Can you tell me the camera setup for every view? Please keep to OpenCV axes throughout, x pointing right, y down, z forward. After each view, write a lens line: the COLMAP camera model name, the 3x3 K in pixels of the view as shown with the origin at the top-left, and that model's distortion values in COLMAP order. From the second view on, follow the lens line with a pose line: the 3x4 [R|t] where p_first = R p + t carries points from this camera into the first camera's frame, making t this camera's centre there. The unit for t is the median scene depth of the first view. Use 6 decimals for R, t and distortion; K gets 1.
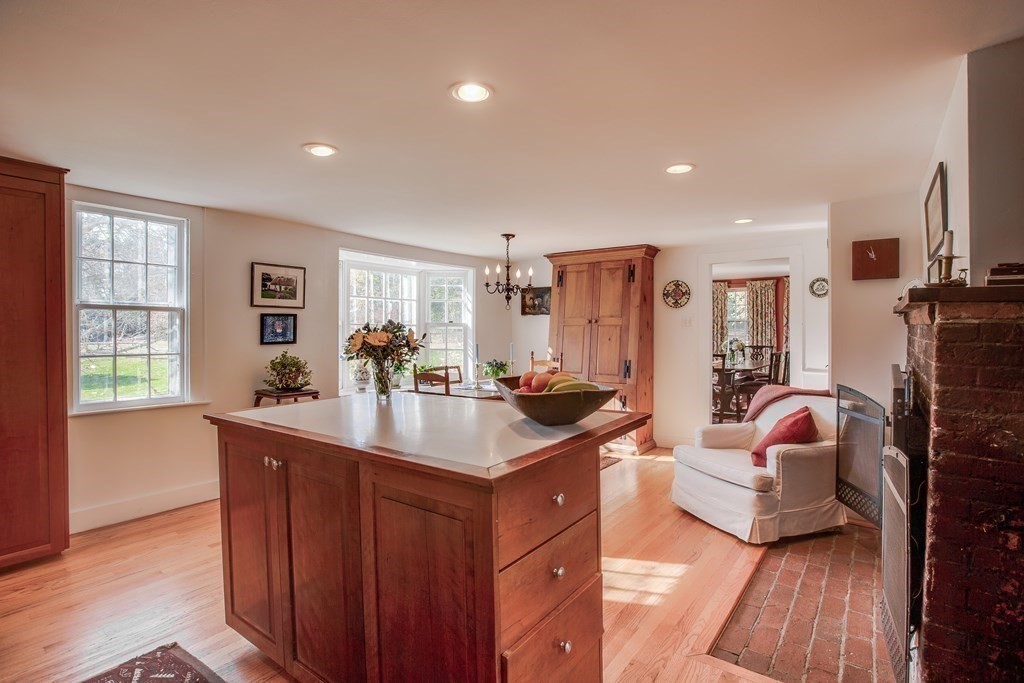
lens RADIAL K [[504.3, 0, 510.0], [0, 504.3, 336.0], [0, 0, 1]] dist [-0.046229, 0.021117]
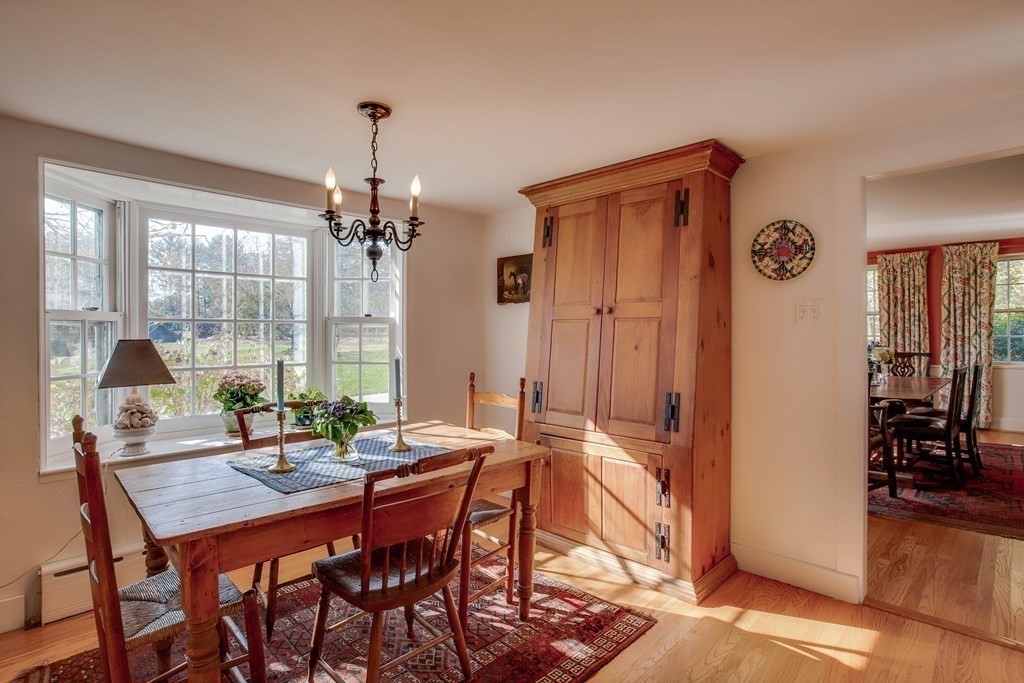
lens RADIAL K [[504.3, 0, 510.0], [0, 504.3, 336.0], [0, 0, 1]] dist [-0.046229, 0.021117]
pose [[0.990097, -0.002046, -0.140369, 0.210566], [0.002099, 0.999998, 0.000227, -0.006492], [0.140368, -0.000519, 0.990099, 0.731094]]
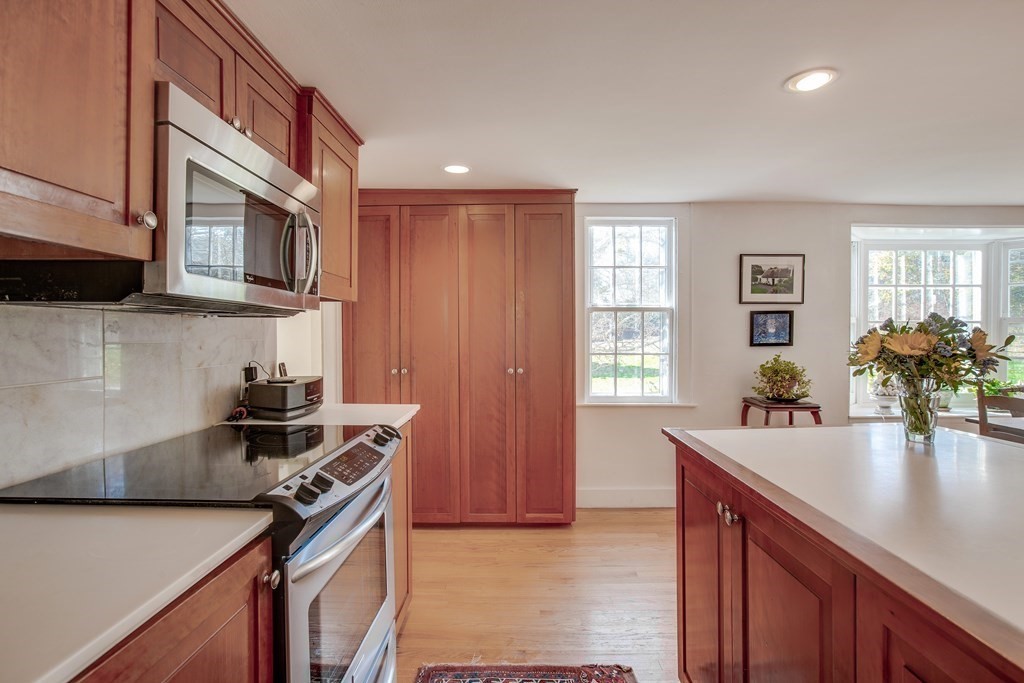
lens RADIAL K [[504.3, 0, 510.0], [0, 504.3, 336.0], [0, 0, 1]] dist [-0.046229, 0.021117]
pose [[0.587702, 0.006885, -0.809049, -0.032826], [-0.005725, 0.999974, 0.004351, -0.002366], [0.809058, 0.002075, 0.587726, 0.135186]]
